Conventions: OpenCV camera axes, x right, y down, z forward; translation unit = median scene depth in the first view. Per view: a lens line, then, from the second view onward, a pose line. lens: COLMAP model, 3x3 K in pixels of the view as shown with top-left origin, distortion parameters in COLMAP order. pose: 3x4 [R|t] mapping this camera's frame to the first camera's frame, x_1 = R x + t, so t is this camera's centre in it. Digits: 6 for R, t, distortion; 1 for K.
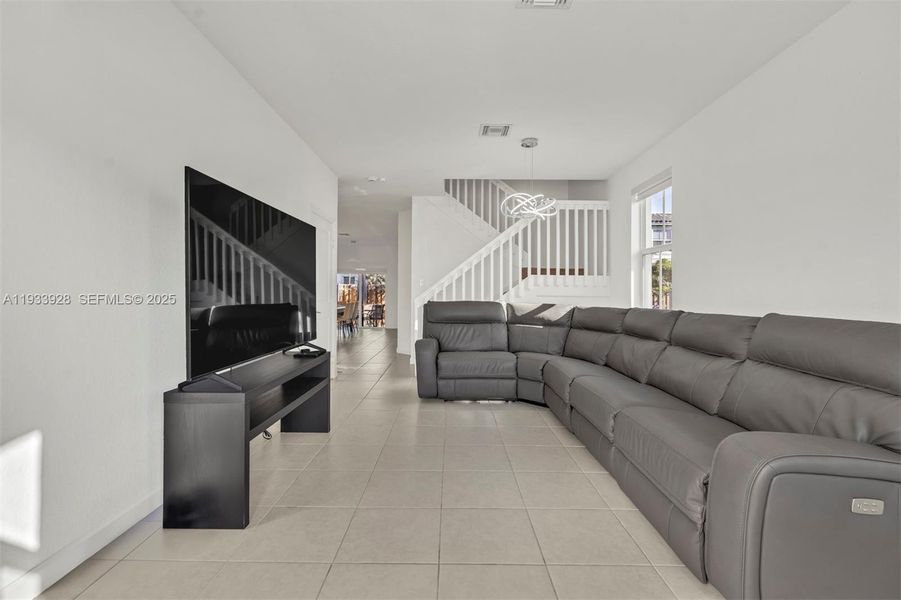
lens RADIAL K [[411.5, 0, 448.4], [0, 411.5, 303.7], [0, 0, 1]] dist [-0.002192, 0.000128]
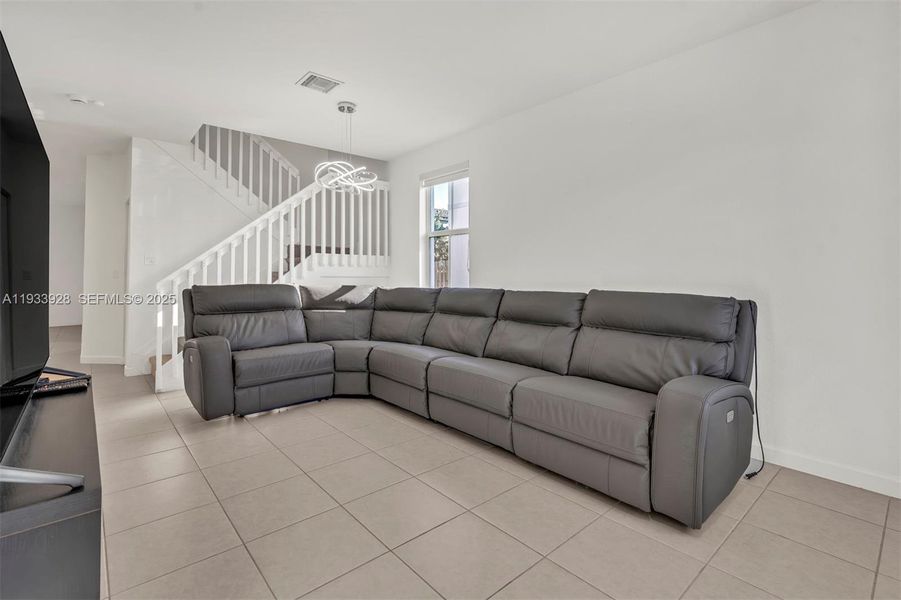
lens RADIAL K [[423.2, 0, 452.4], [0, 423.2, 272.4], [0, 0, 1]] dist [-0.004315, -0.000519]
pose [[0.745232, -0.003572, 0.666796, -0.218892], [0.019283, 0.999683, -0.016195, -0.008915], [-0.666527, 0.024927, 0.745064, 0.142292]]
